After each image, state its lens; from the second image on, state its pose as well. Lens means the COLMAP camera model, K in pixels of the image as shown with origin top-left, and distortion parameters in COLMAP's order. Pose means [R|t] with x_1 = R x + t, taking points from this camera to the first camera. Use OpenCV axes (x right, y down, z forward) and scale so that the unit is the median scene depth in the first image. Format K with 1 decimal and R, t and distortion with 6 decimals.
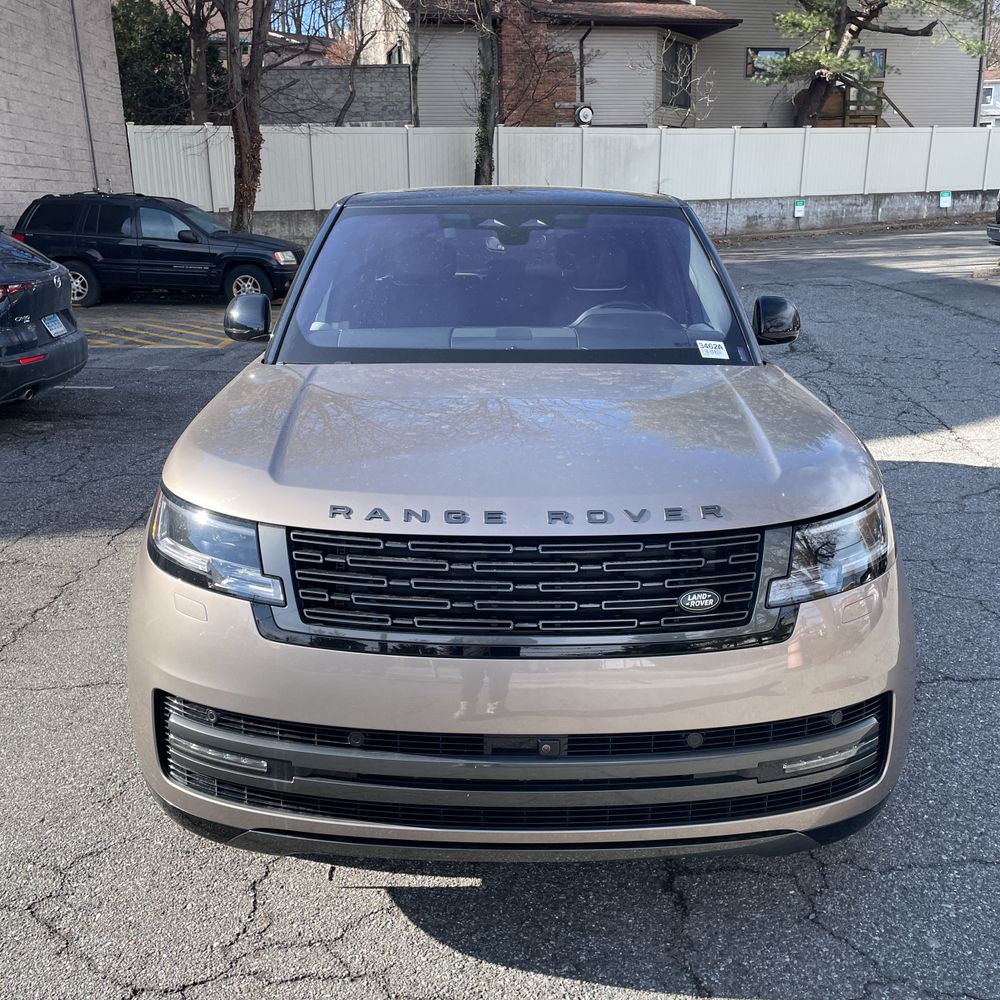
lens RADIAL K [[988.6, 0, 500.0], [0, 988.6, 500.0], [0, 0, 1]] dist [0.110005, -0.129416]
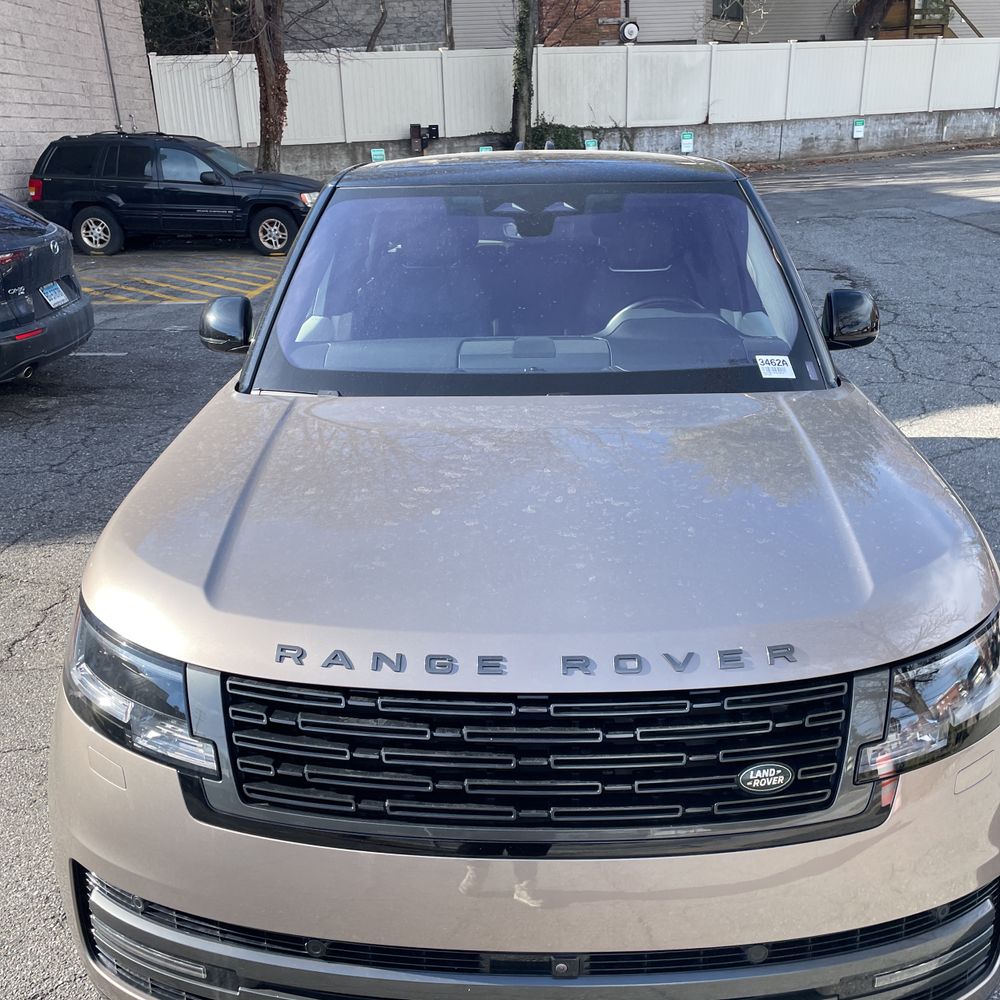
lens RADIAL K [[991.6, 0, 509.3], [0, 991.6, 510.1], [0, 0, 1]] dist [0.103420, -0.117289]
pose [[0.999345, -0.006308, -0.035628, 0.008756], [0.009052, 0.996958, 0.077414, -0.038725], [0.035031, -0.077686, 0.996362, 0.061890]]
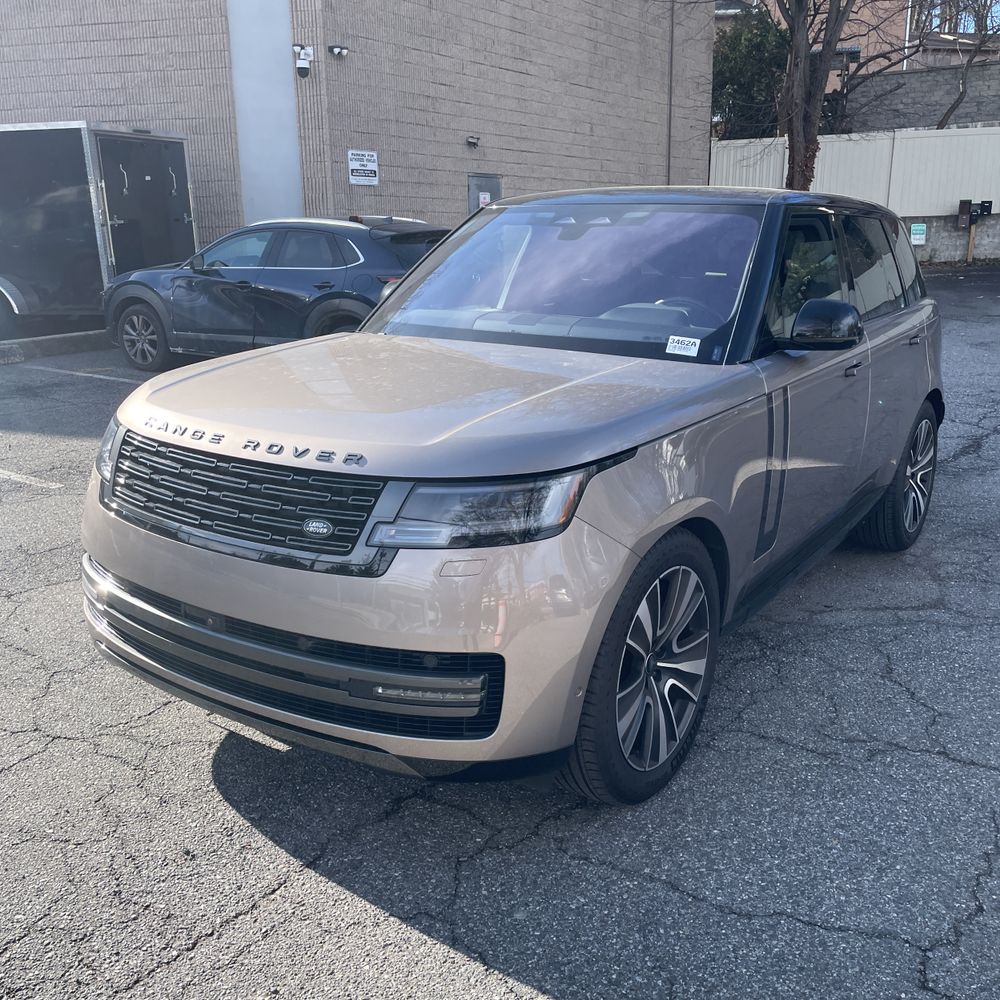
lens RADIAL K [[999.8, 0, 504.9], [0, 999.8, 496.6], [0, 0, 1]] dist [0.066621, -0.084495]
pose [[0.824533, 0.151698, -0.545100, 0.249944], [-0.159475, 0.986639, 0.033349, -0.002773], [0.542875, 0.059432, 0.837708, 0.027598]]
